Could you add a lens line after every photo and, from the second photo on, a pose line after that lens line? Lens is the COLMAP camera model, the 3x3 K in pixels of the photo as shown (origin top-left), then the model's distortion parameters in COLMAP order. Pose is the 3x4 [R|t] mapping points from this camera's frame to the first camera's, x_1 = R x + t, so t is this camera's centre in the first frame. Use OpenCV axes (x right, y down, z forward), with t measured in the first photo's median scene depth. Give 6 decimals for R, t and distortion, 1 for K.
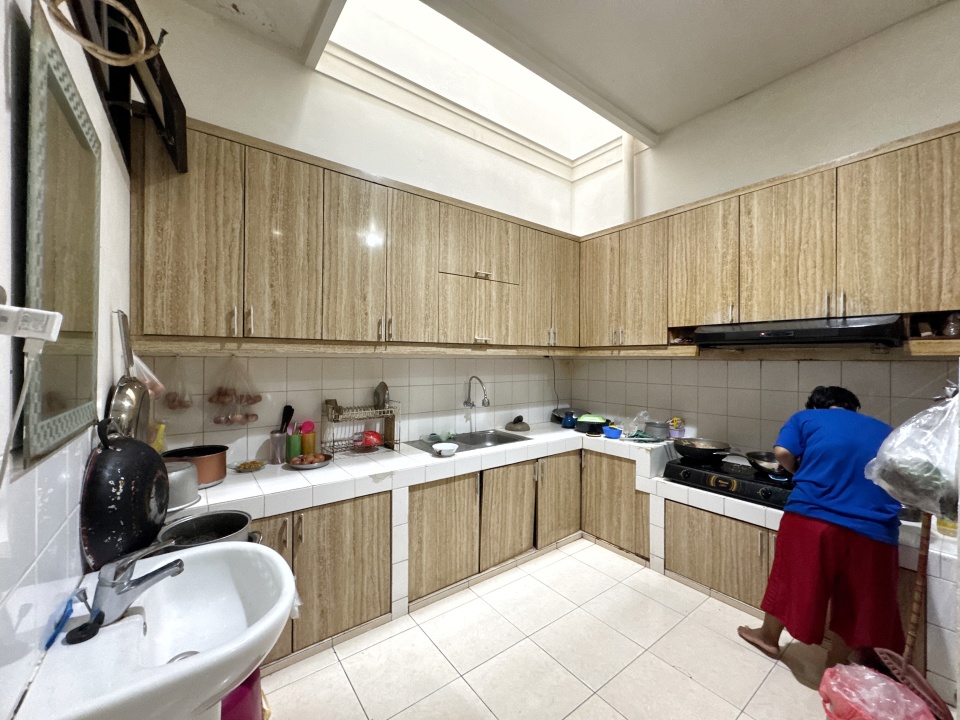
lens RADIAL K [[381.8, 0, 476.0], [0, 381.8, 359.7], [0, 0, 1]] dist [-0.000638, 0.000957]
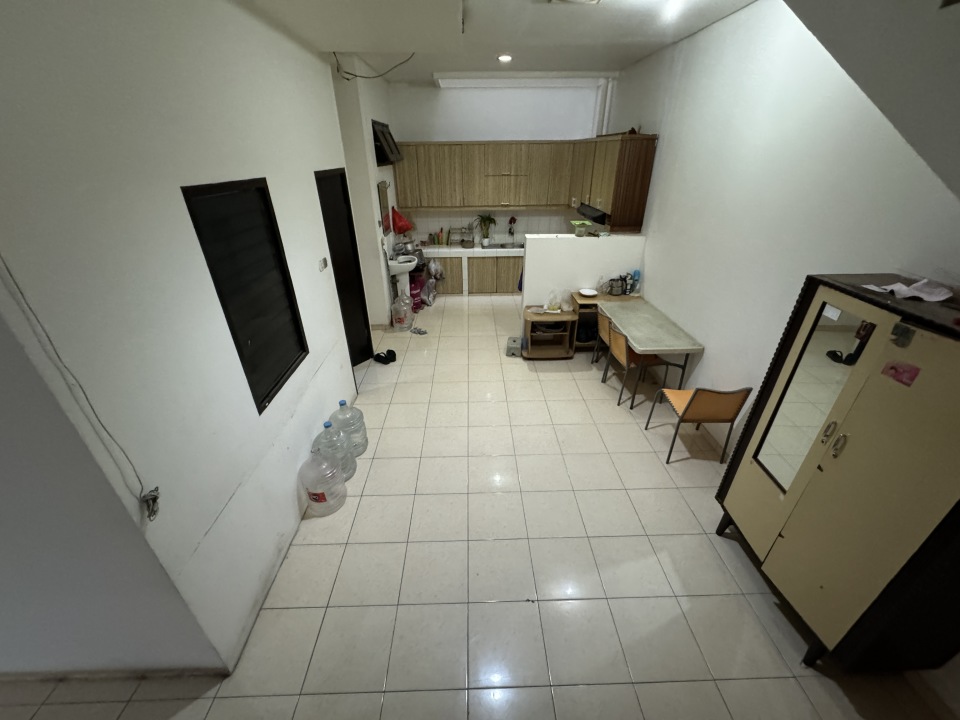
lens RADIAL K [[381.8, 0, 478.8], [0, 381.8, 358.2], [0, 0, 1]] dist [-0.000638, 0.000957]
pose [[0.815100, 0.262081, -0.516648, 1.702582], [0.006776, 0.887444, 0.460865, -0.367851], [0.579281, -0.379152, 0.721580, -1.493020]]
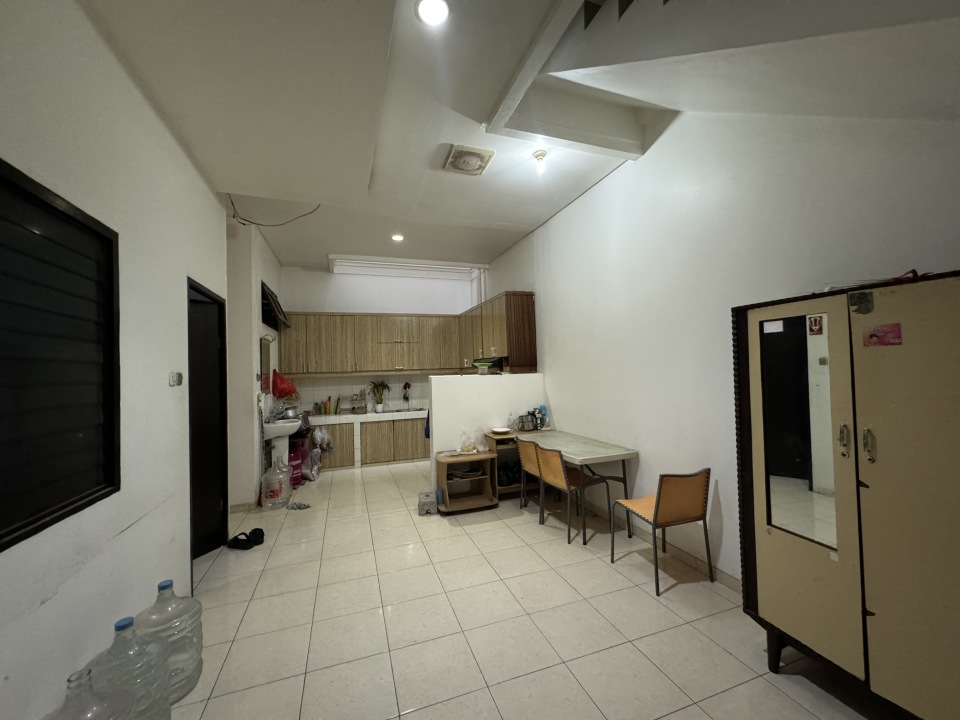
lens RADIAL K [[381.8, 0, 479.9], [0, 381.8, 356.5], [0, 0, 1]] dist [-0.000638, 0.000957]
pose [[0.952689, -0.043760, -0.300779, 1.515347], [0.032615, 0.998586, -0.041979, -0.008599], [0.302191, 0.030183, 0.952770, -1.418988]]
